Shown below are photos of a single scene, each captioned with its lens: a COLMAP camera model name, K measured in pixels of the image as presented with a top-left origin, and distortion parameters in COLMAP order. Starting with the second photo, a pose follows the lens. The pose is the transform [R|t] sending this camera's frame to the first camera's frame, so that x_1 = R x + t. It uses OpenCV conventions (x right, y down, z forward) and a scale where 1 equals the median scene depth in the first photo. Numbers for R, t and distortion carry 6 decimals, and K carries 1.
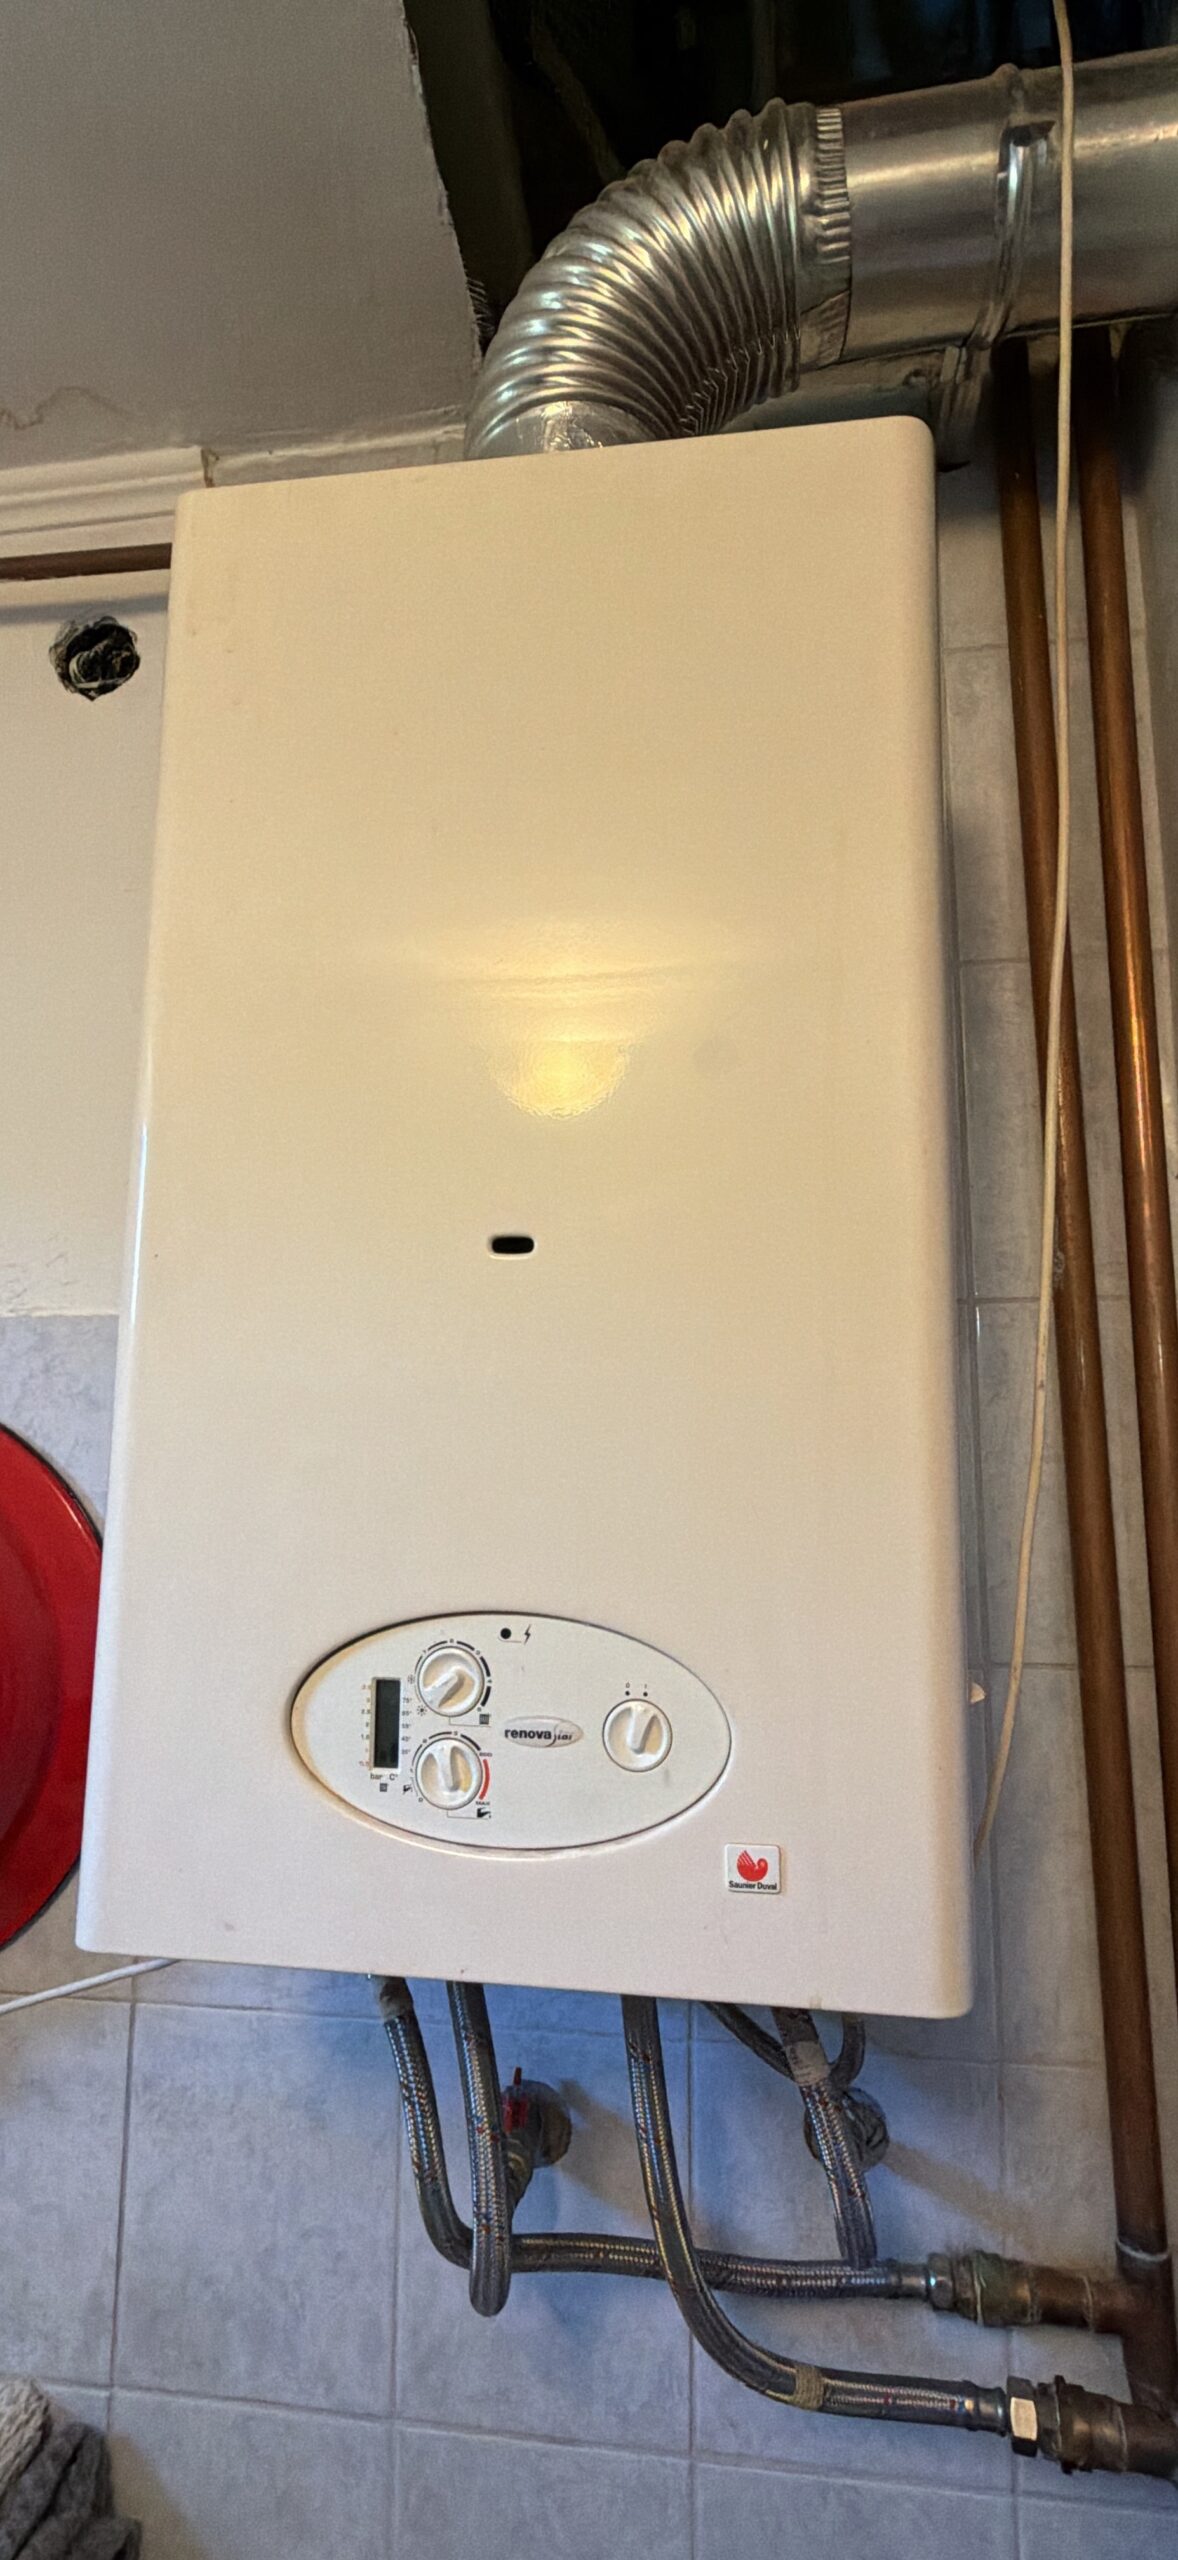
lens RADIAL K [[1162.3, 0, 585.4], [0, 1162.3, 1277.7], [0, 0, 1]] dist [0.000356, -0.000133]
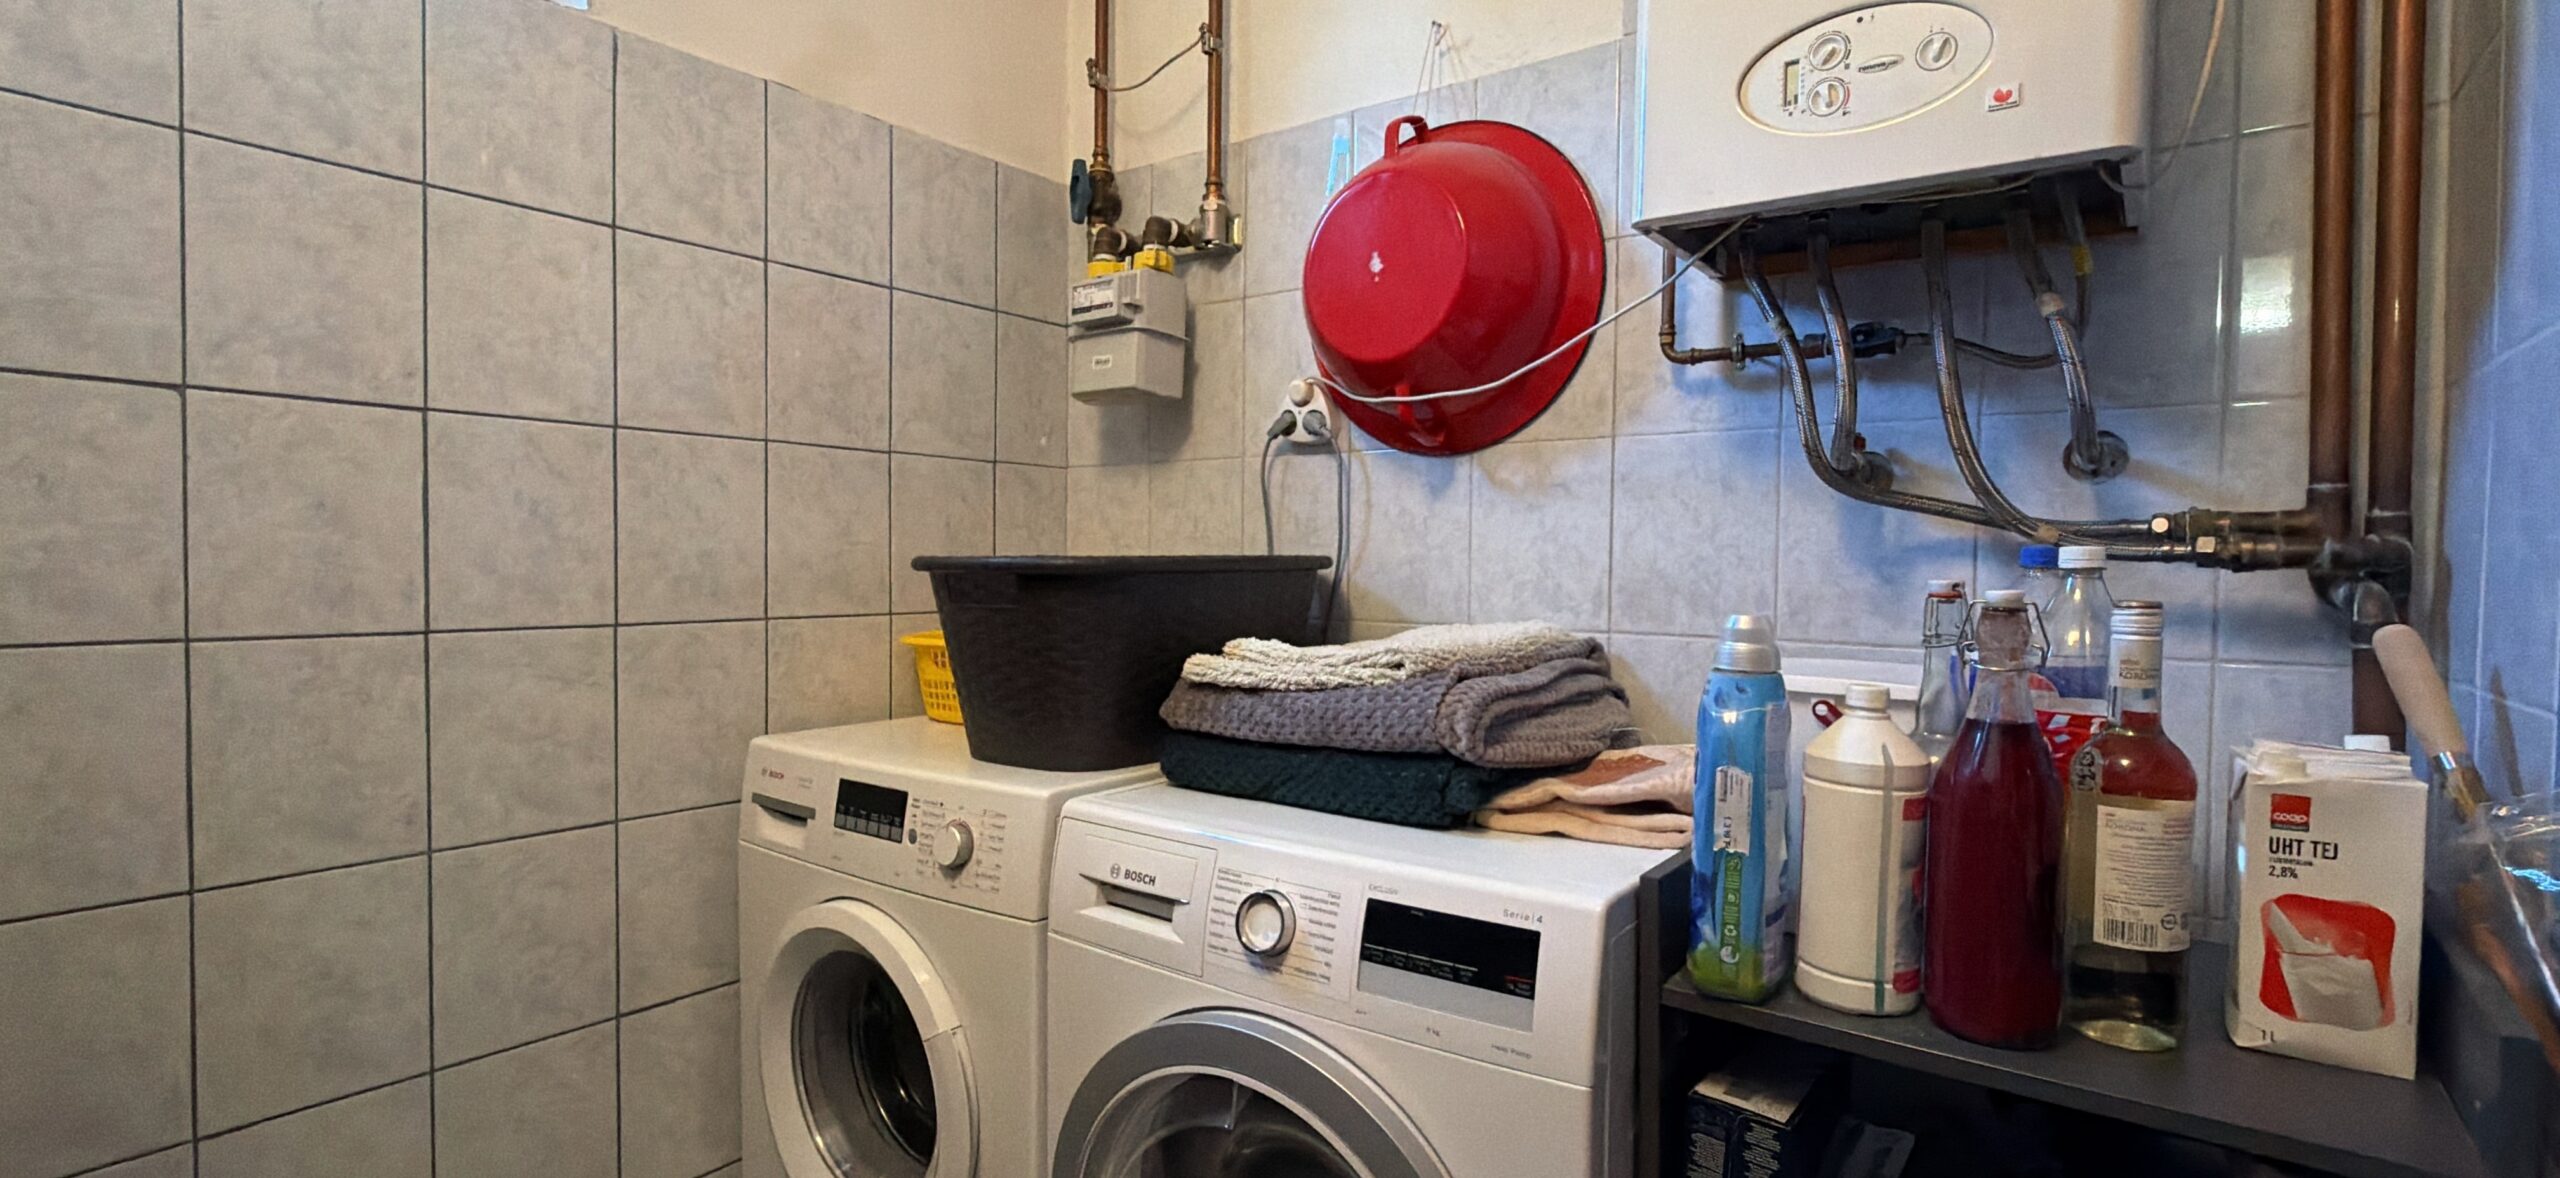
lens RADIAL K [[1162.3, 0, 1282.8], [0, 1162.3, 585.7], [0, 0, 1]] dist [0.000356, -0.000133]
pose [[0.875586, 0.017058, -0.482761, 0.026812], [0.058379, 0.988315, 0.140802, 0.600367], [0.479522, -0.151468, 0.864359, -0.835772]]
